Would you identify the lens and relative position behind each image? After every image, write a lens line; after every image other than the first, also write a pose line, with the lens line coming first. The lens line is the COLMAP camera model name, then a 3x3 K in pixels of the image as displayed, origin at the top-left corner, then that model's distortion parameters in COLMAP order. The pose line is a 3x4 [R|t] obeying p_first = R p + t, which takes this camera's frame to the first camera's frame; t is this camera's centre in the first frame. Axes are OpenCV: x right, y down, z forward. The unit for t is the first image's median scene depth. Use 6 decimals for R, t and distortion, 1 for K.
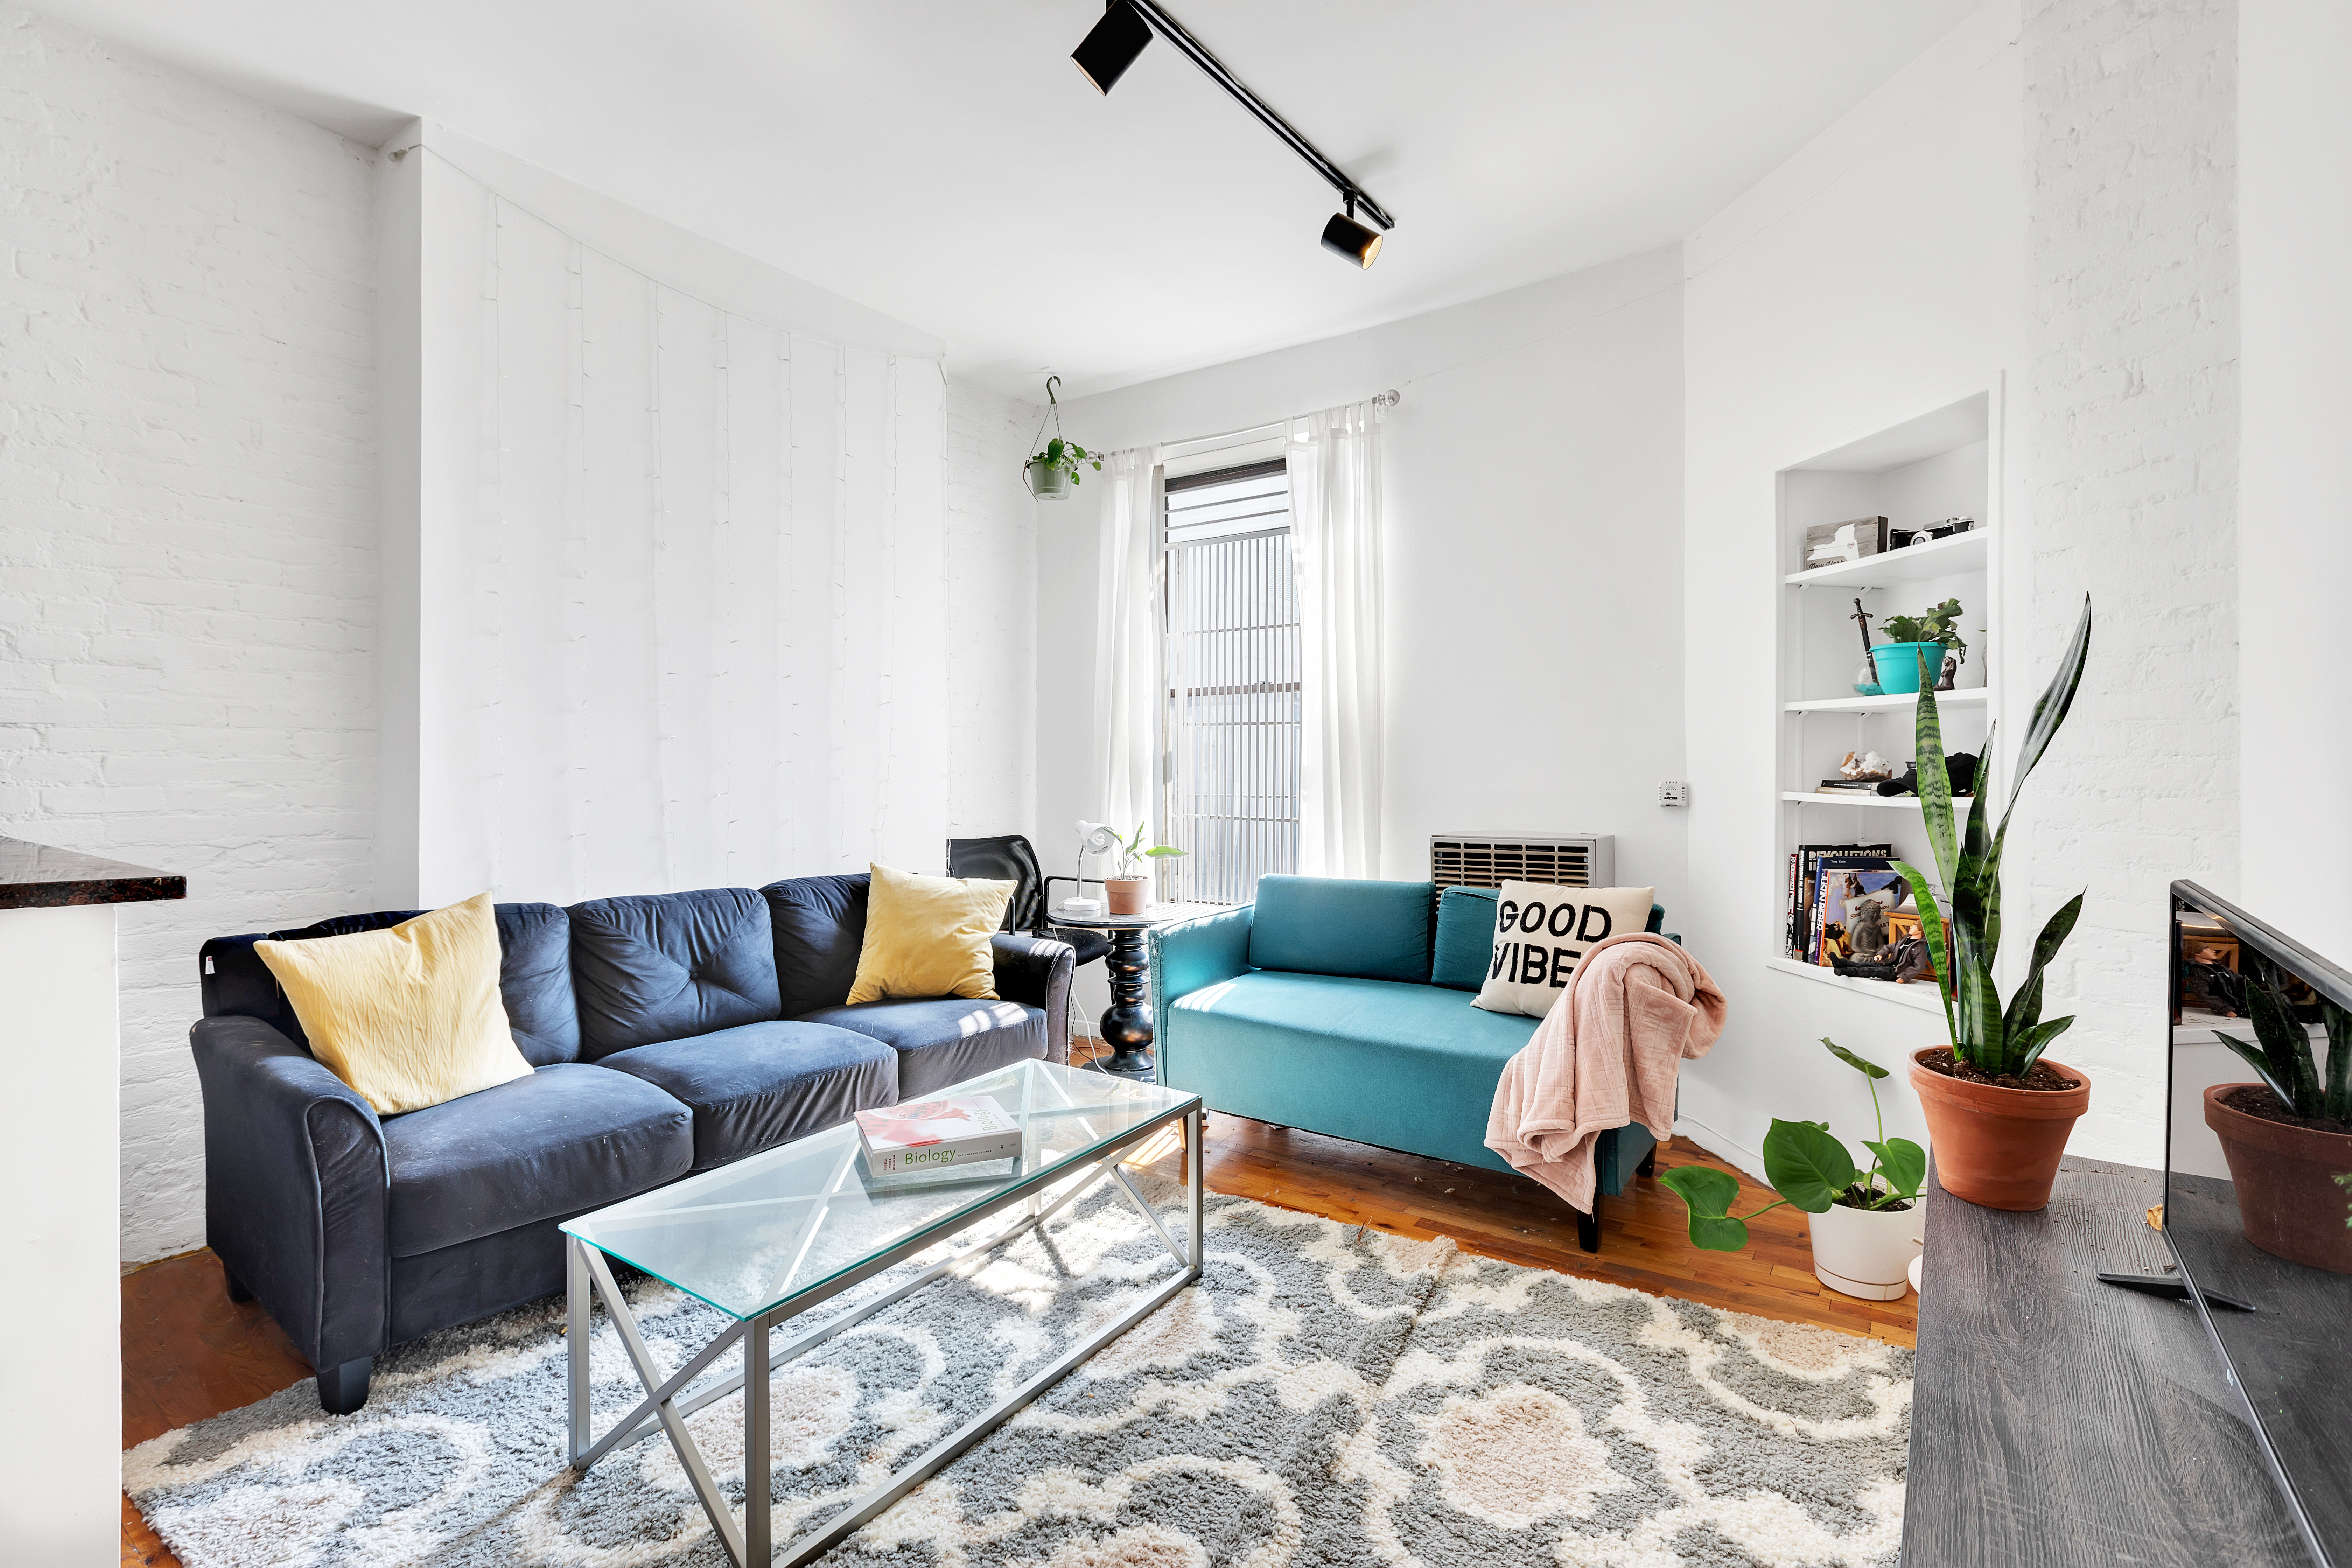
lens RADIAL K [[1111.2, 0, 1171.7], [0, 1111.2, 764.2], [0, 0, 1]] dist [-0.002362, 0.000144]
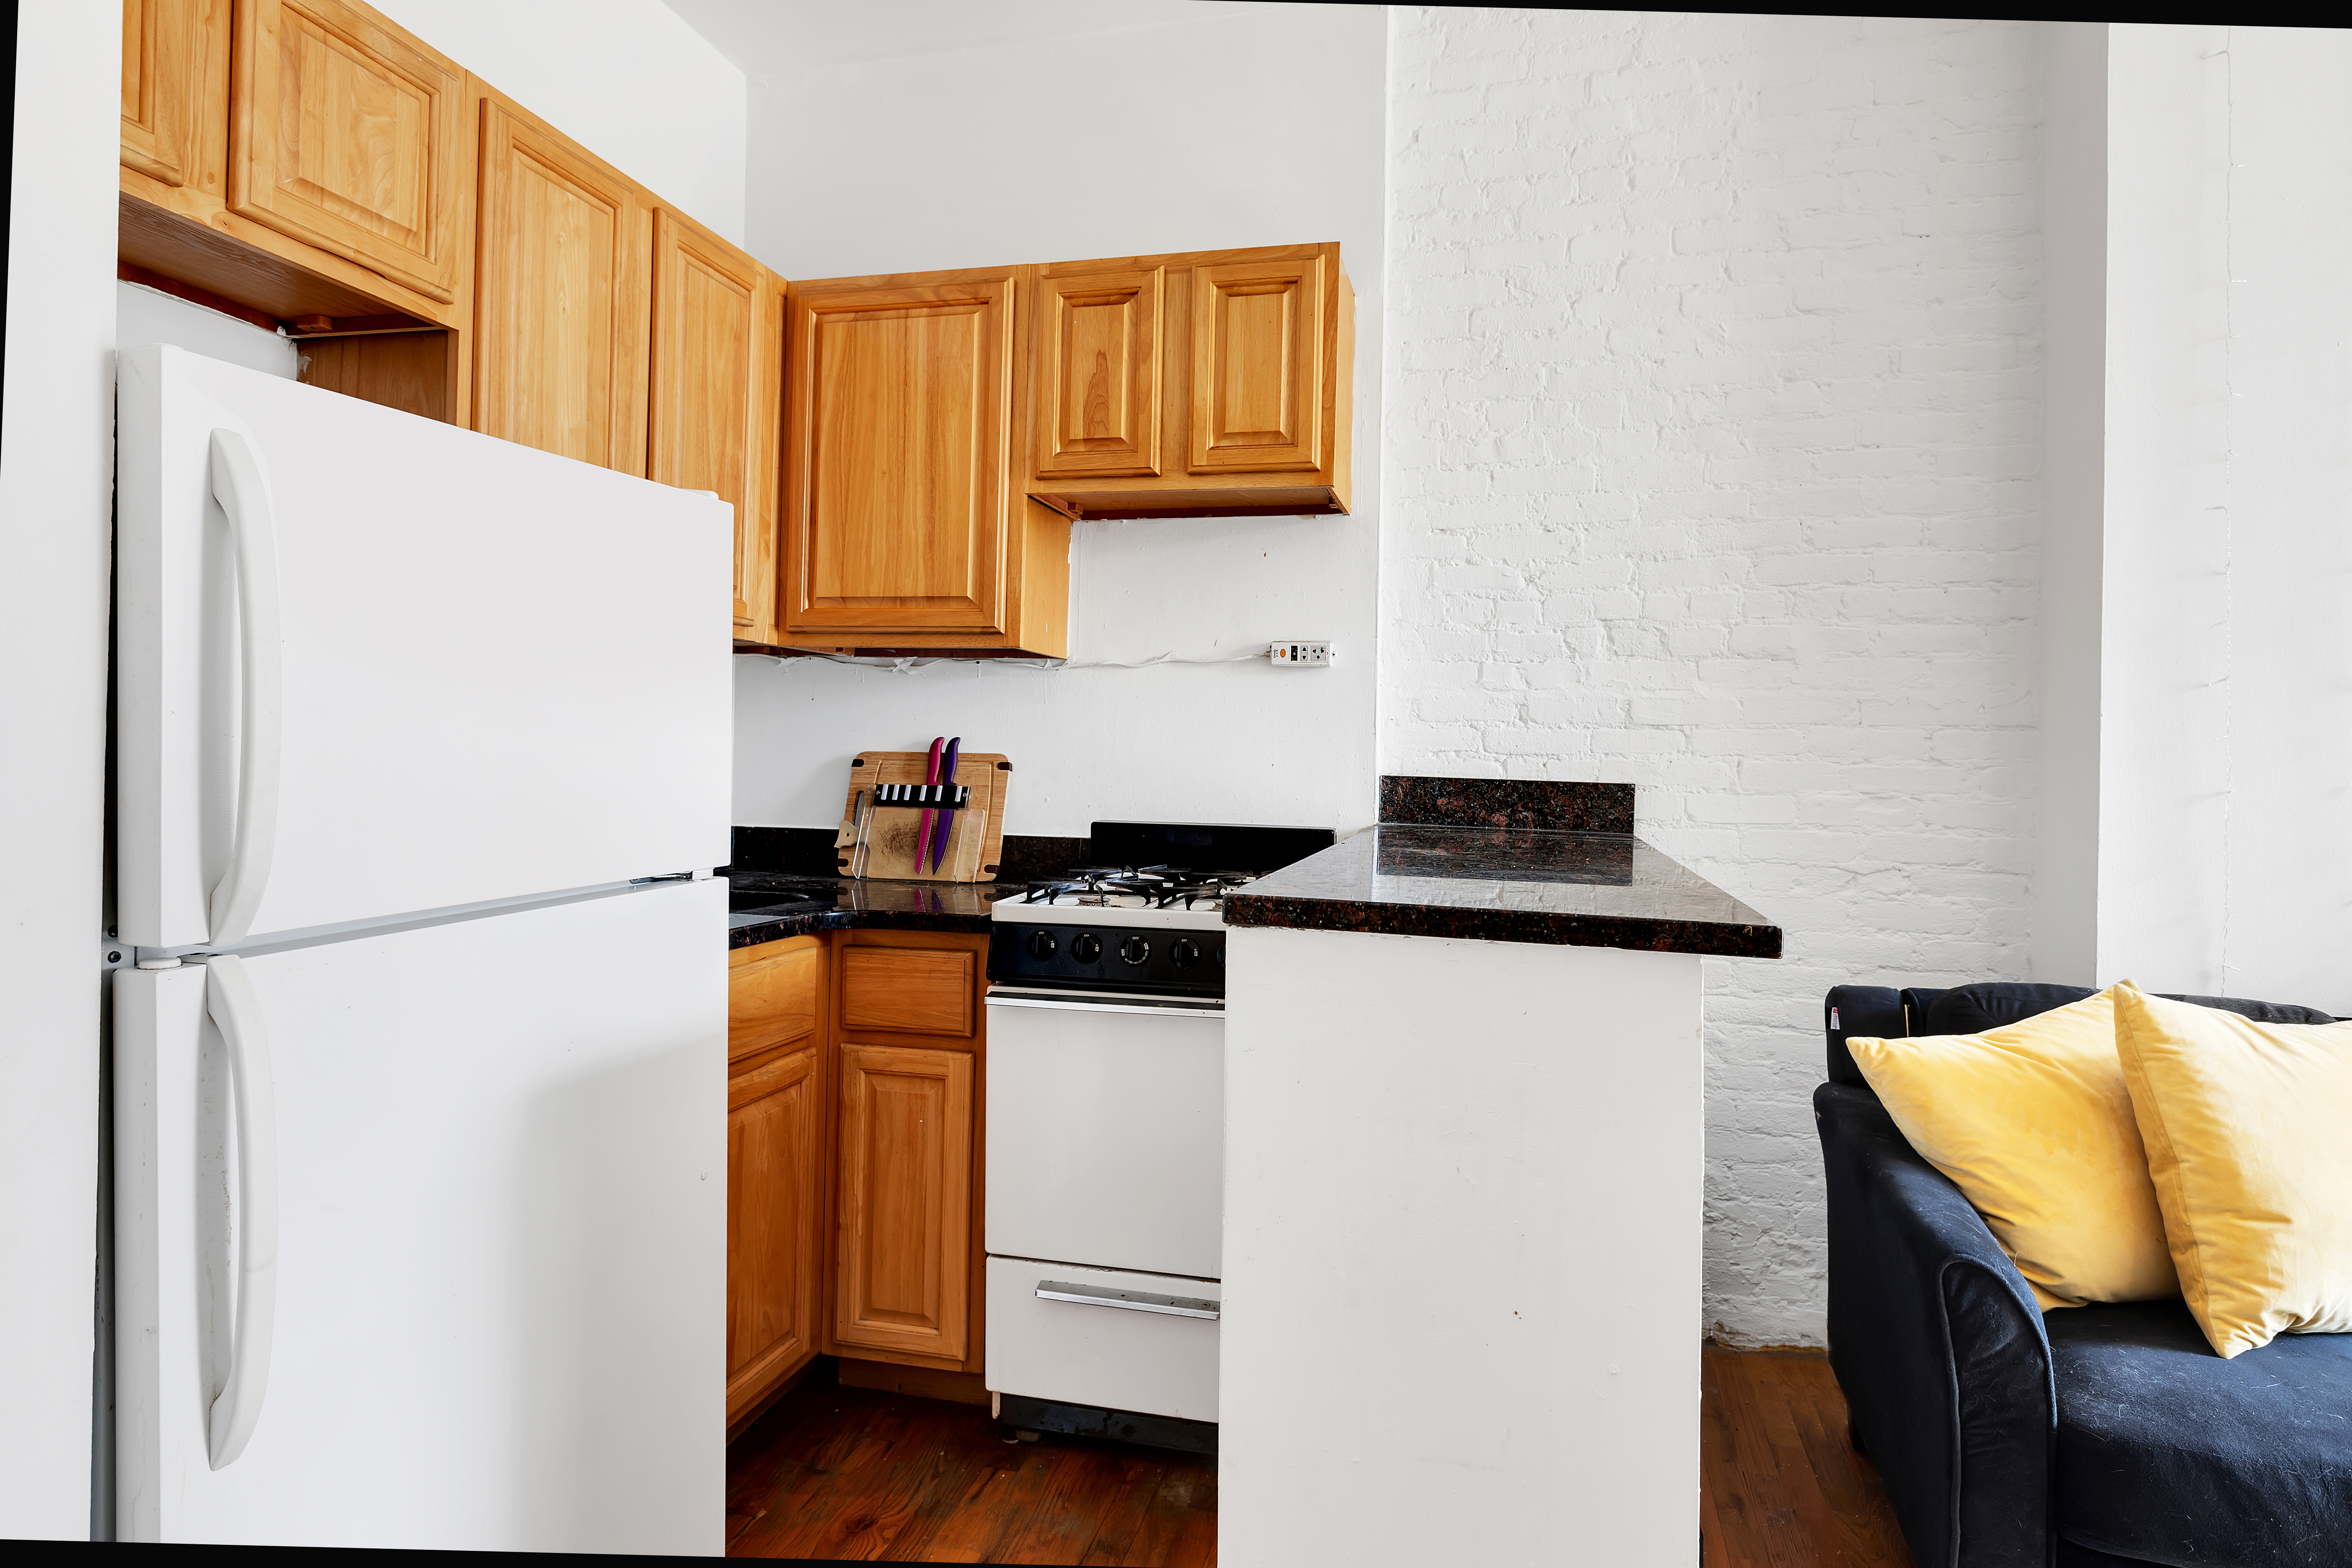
lens RADIAL K [[1274.4, 0, 1176.6], [0, 1274.4, 764.8], [0, 0, 1]] dist [-0.005196, -0.002873]
pose [[0.355129, 0.002570, -0.934814, -0.160048], [-0.013571, 0.999905, -0.002407, 0.004932], [0.934719, 0.013541, 0.355130, 0.205152]]
